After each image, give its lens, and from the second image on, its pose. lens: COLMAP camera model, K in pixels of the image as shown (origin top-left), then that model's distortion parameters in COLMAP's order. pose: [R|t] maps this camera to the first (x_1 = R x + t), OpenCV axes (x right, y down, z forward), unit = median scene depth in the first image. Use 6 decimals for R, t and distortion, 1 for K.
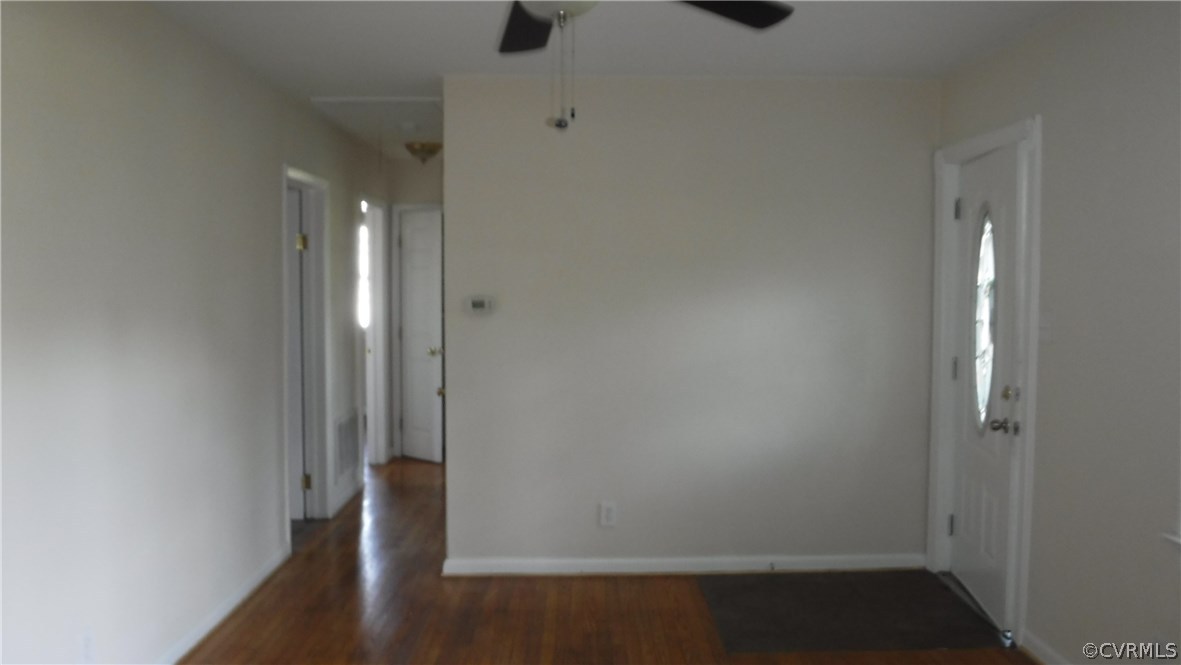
lens RADIAL K [[994.0, 0, 590.5], [0, 994.0, 332.5], [0, 0, 1]] dist [-0.073789, -0.005002]
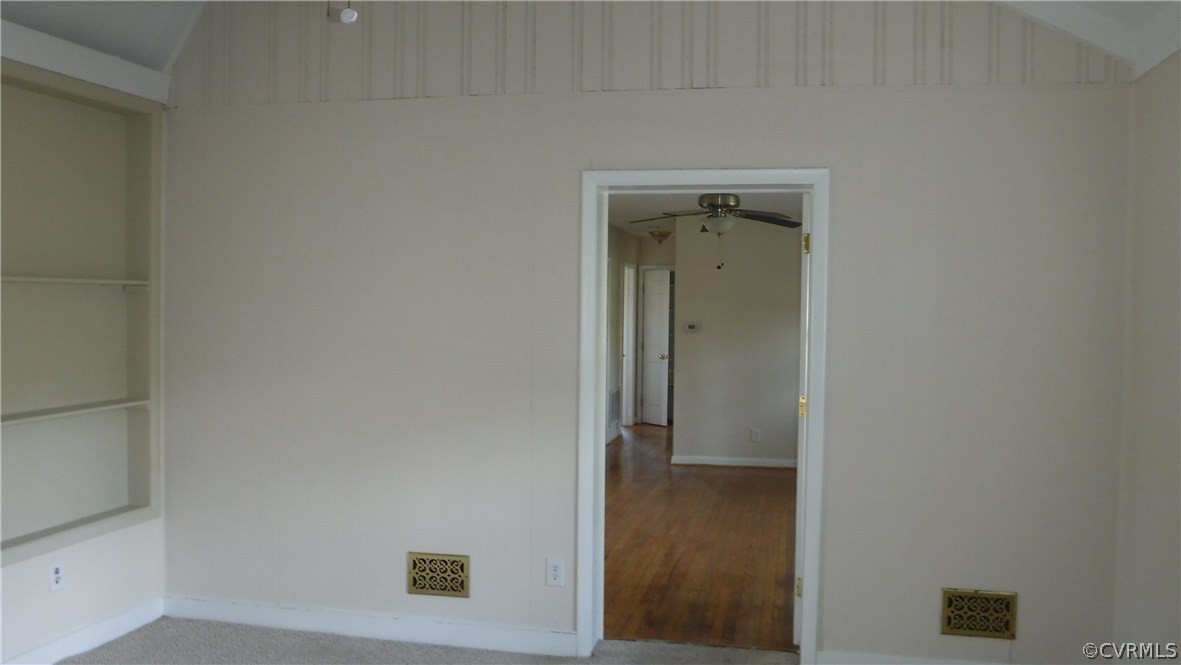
lens RADIAL K [[994.0, 0, 590.5], [0, 994.0, 332.5], [0, 0, 1]] dist [-0.073789, -0.005002]
pose [[0.977323, 0.015942, -0.211154, 0.108493], [-0.022410, 0.999349, -0.028274, 0.044359], [0.210566, 0.032364, 0.977044, -0.982012]]
